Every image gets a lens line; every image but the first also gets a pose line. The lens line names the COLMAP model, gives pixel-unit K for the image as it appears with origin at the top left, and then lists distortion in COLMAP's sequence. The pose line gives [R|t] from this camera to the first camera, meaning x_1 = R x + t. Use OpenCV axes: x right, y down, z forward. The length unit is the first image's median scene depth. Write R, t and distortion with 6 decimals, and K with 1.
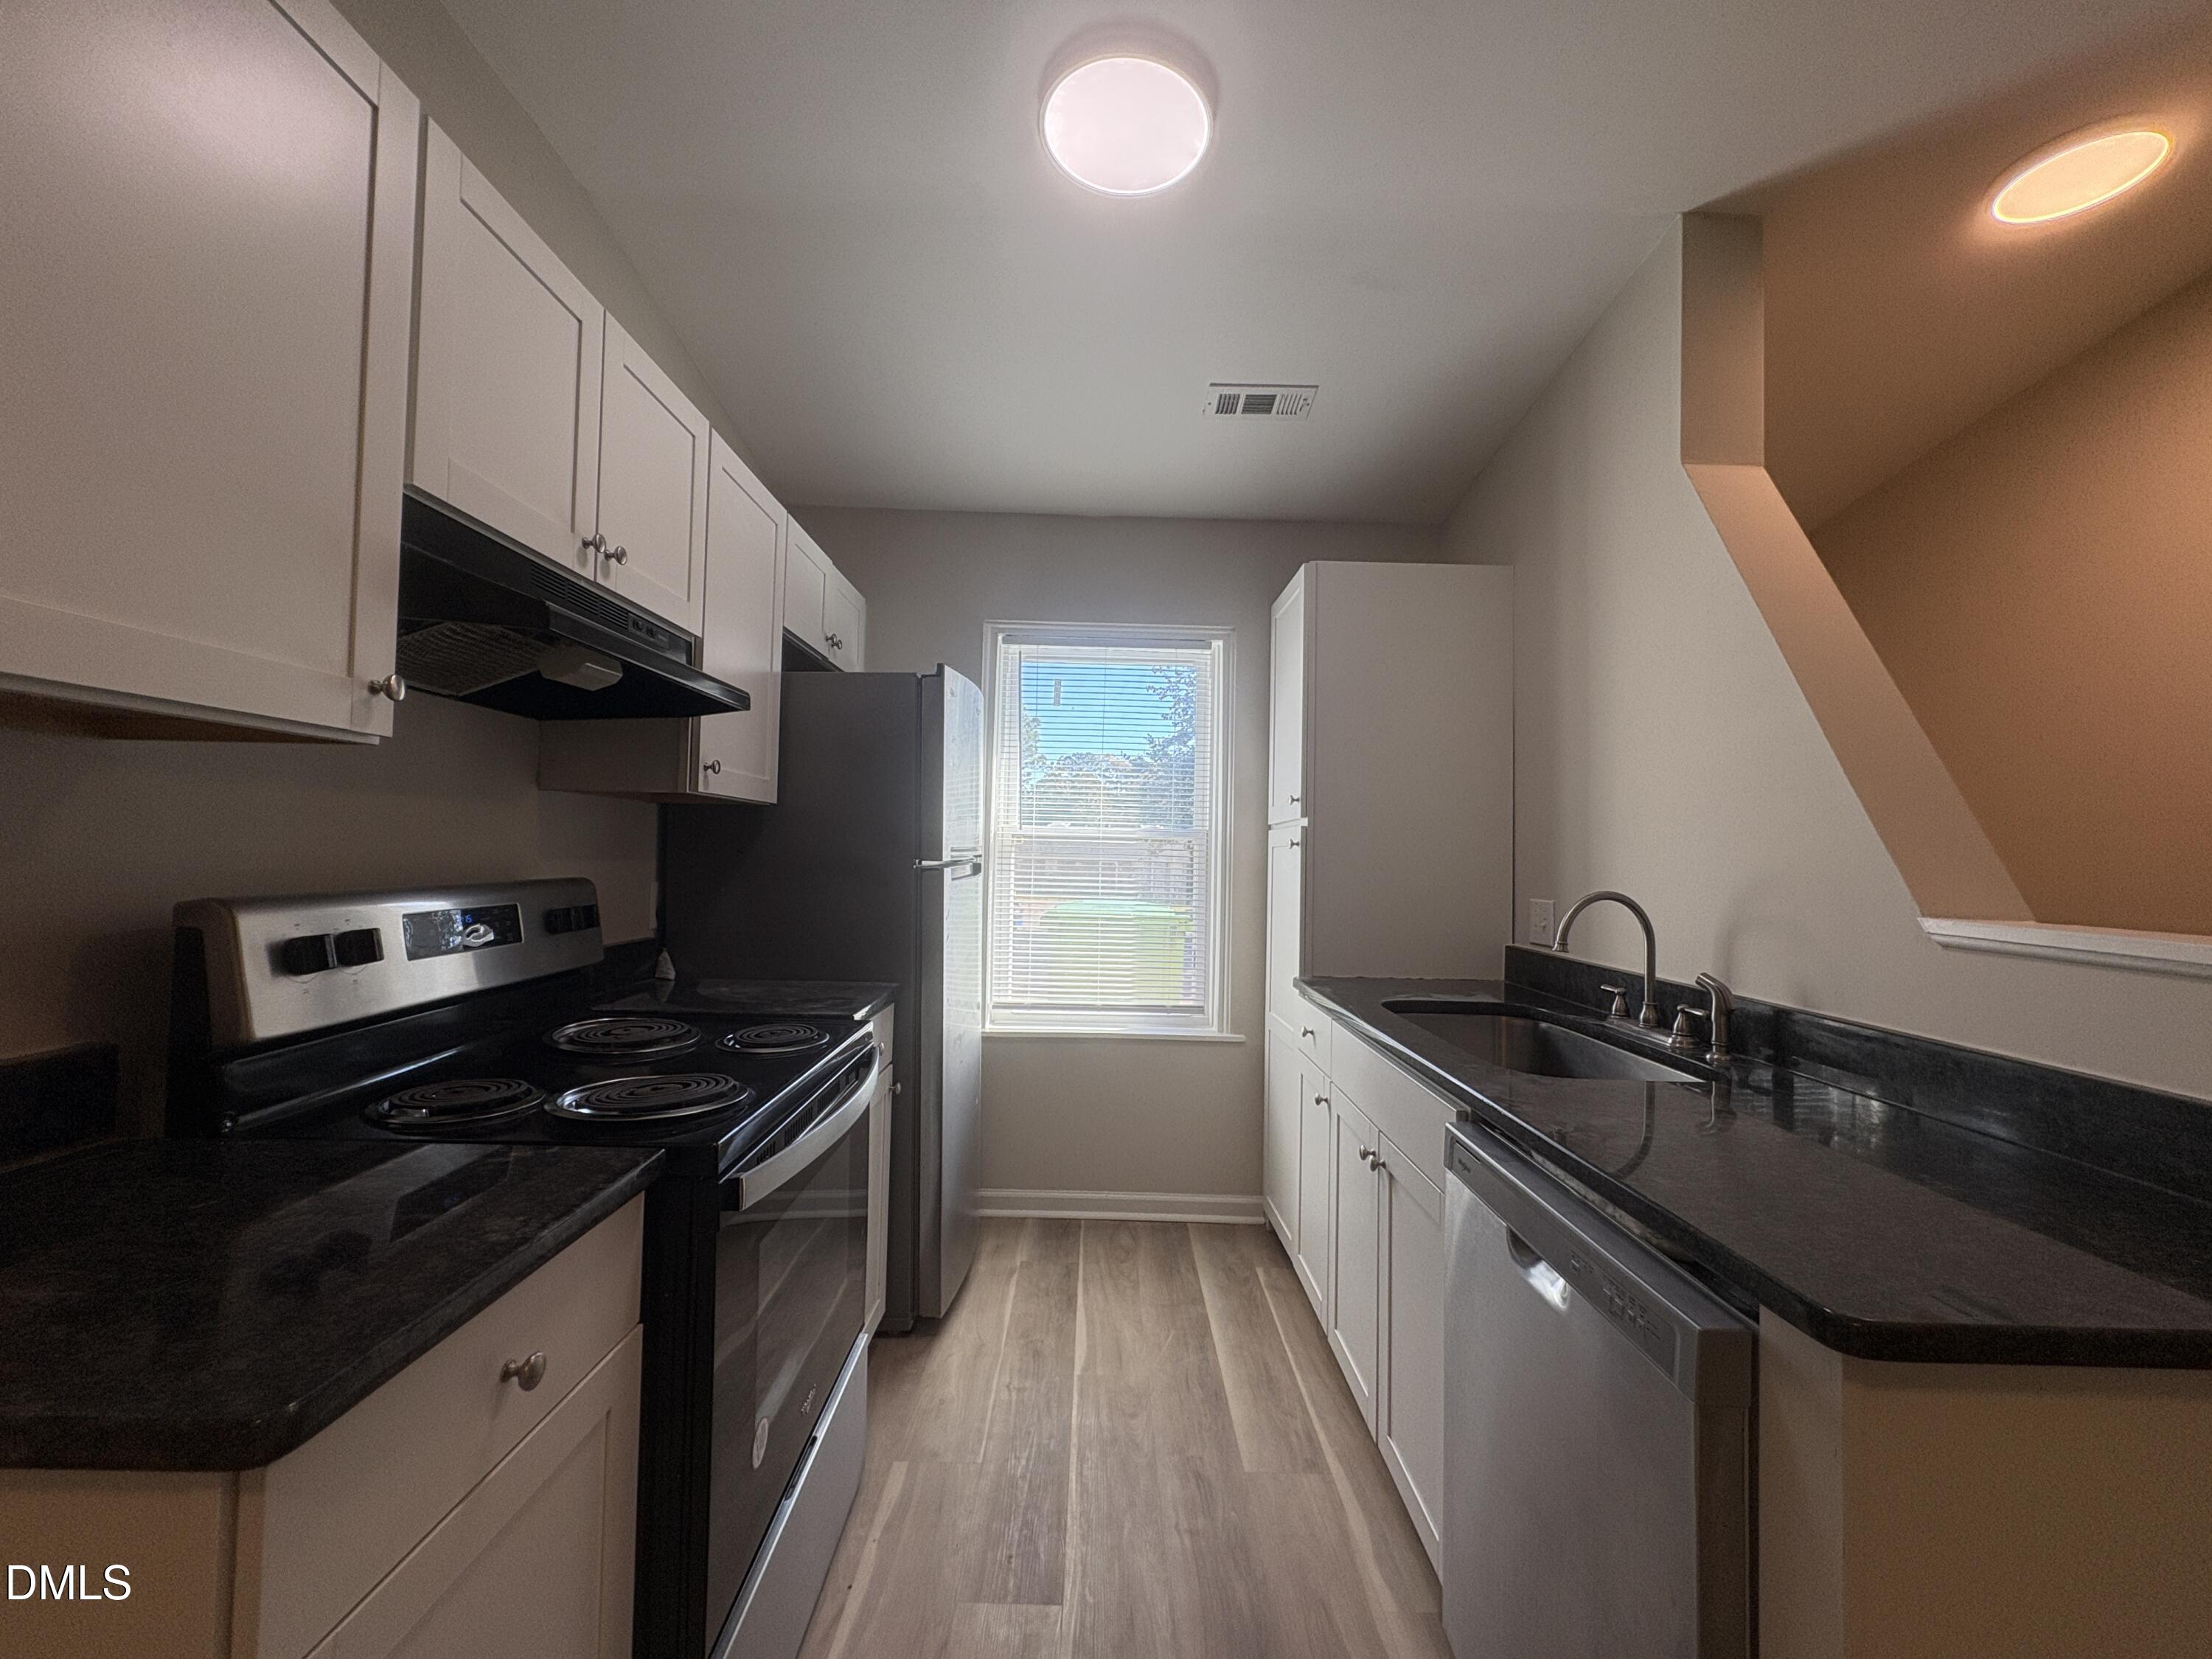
lens RADIAL K [[885.8, 0, 1105.2], [0, 885.8, 821.6], [0, 0, 1]] dist [0.000709, 0.000017]
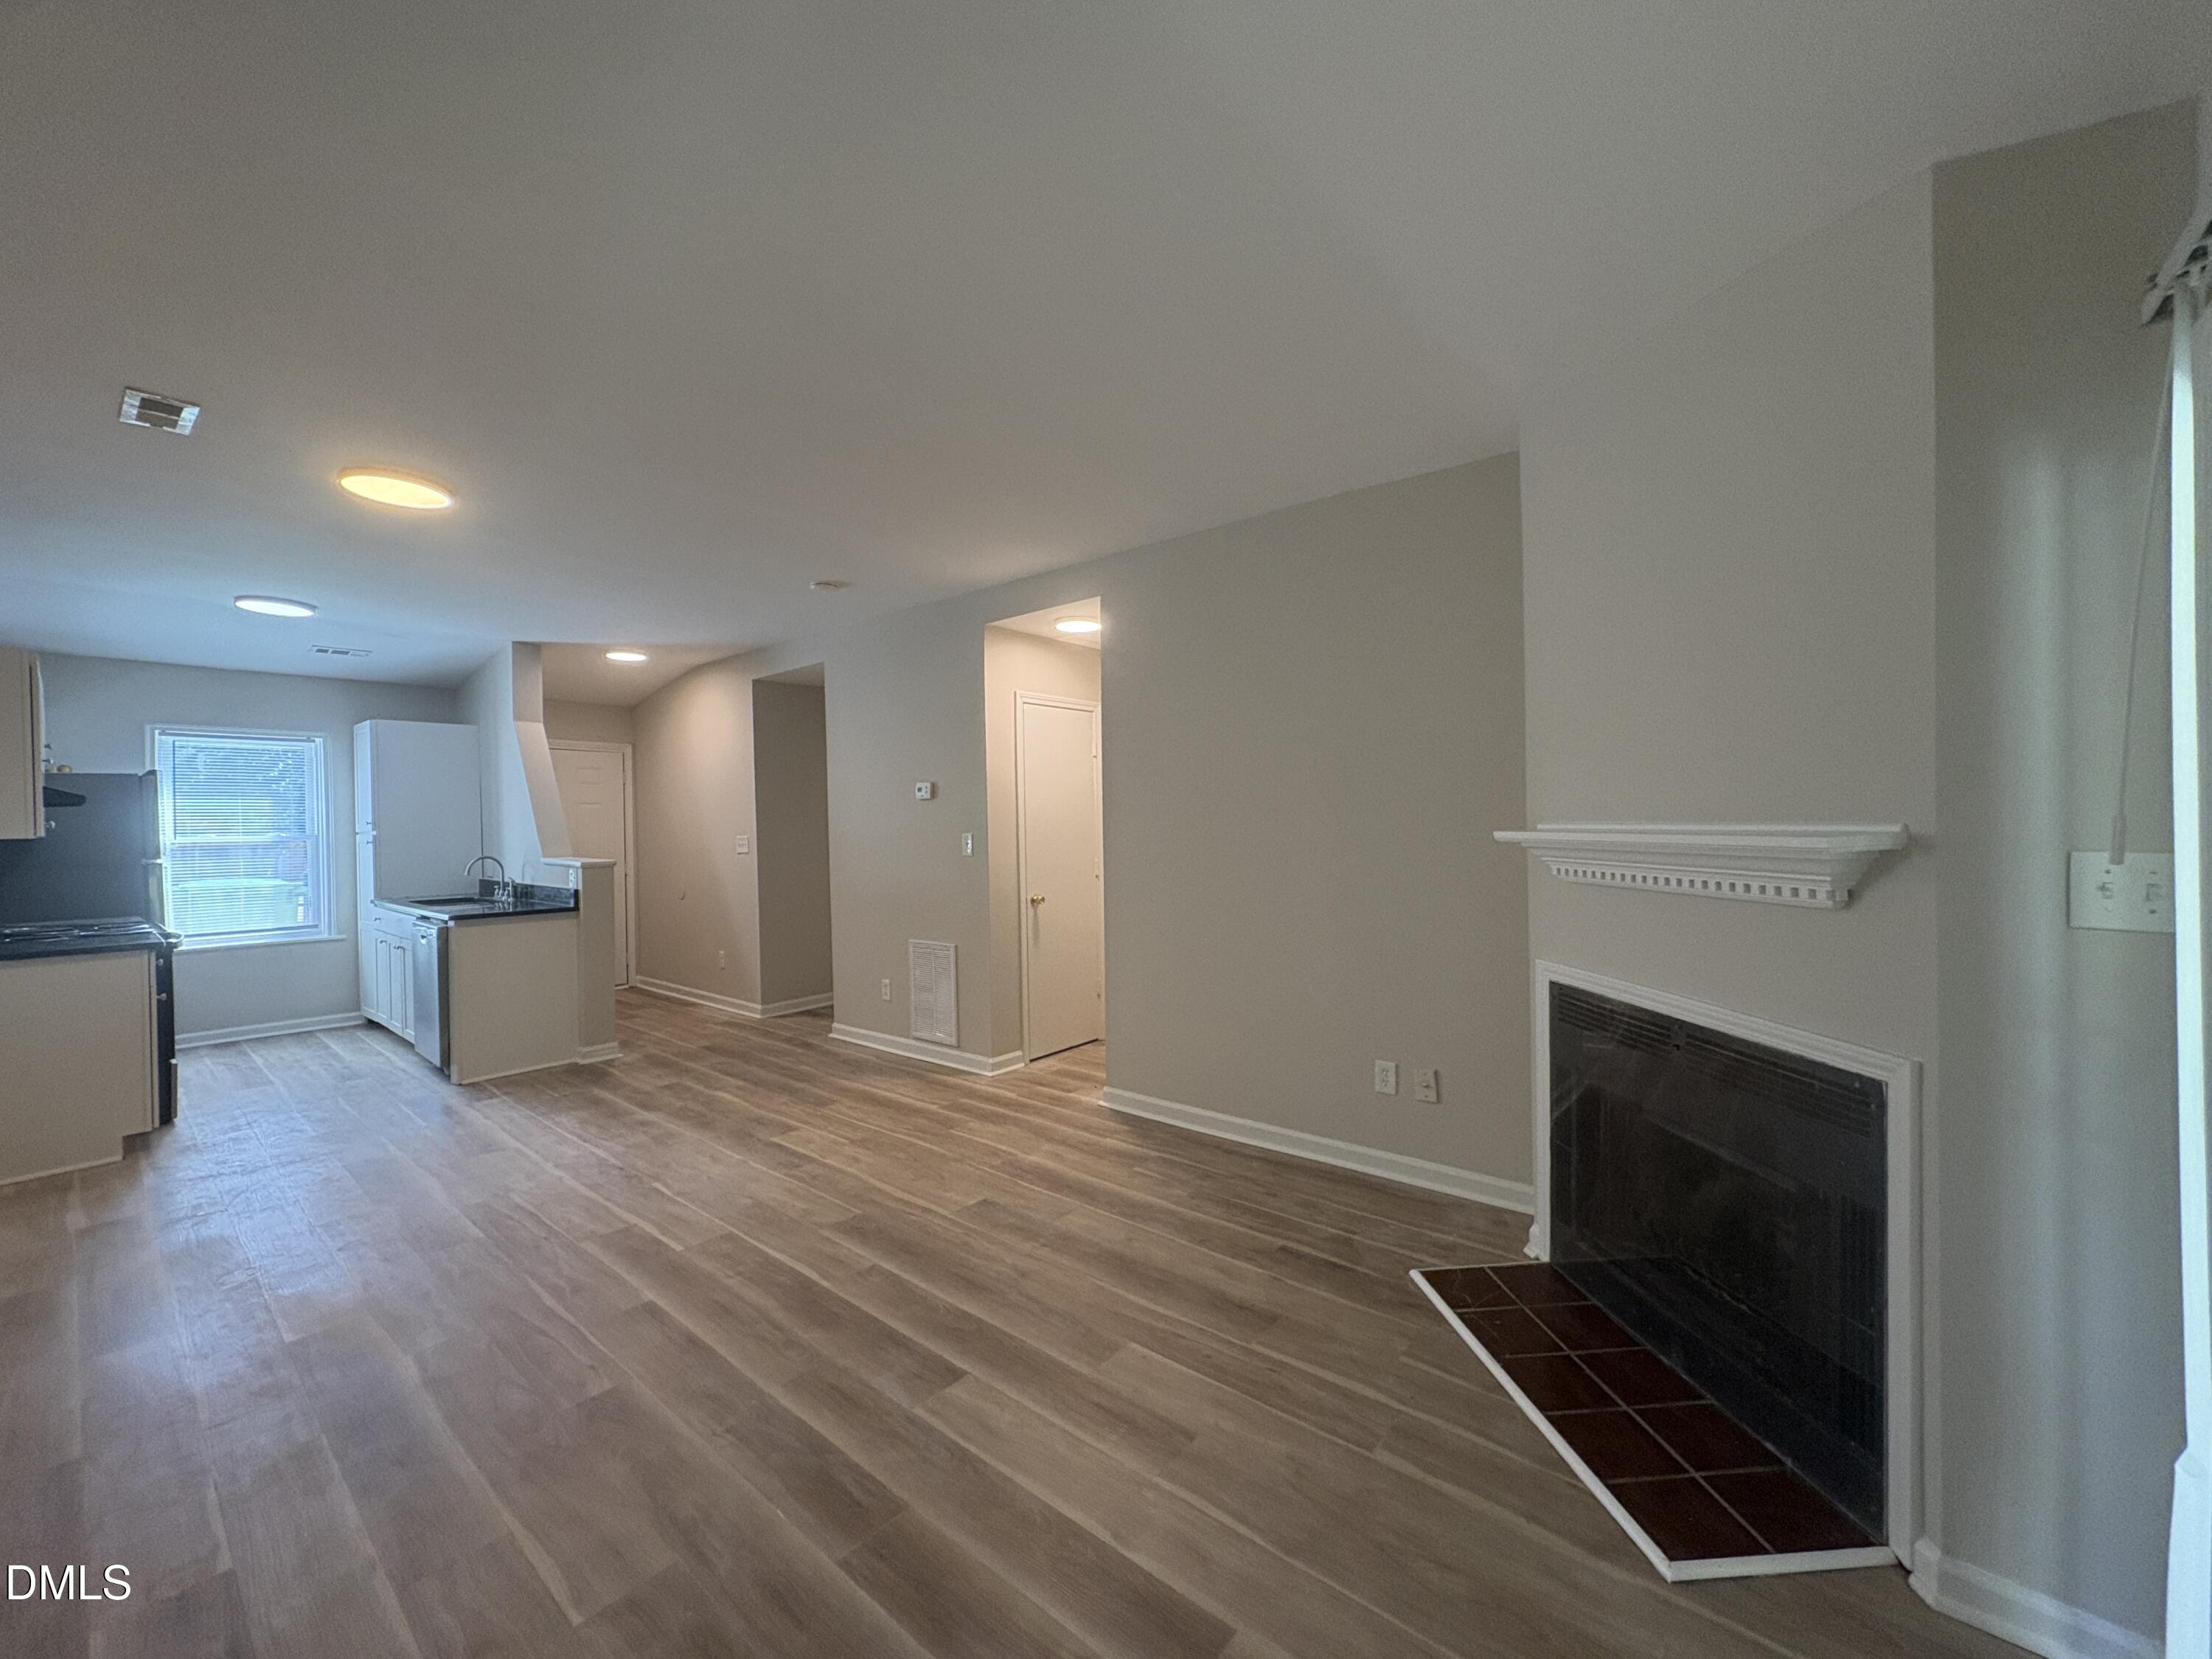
lens RADIAL K [[885.8, 0, 1105.2], [0, 885.8, 821.6], [0, 0, 1]] dist [0.000709, 0.000017]
pose [[0.647230, -0.042940, 0.761085, -0.308923], [-0.003110, 0.998255, 0.058966, -0.172316], [-0.762289, -0.040531, 0.645967, -1.994885]]
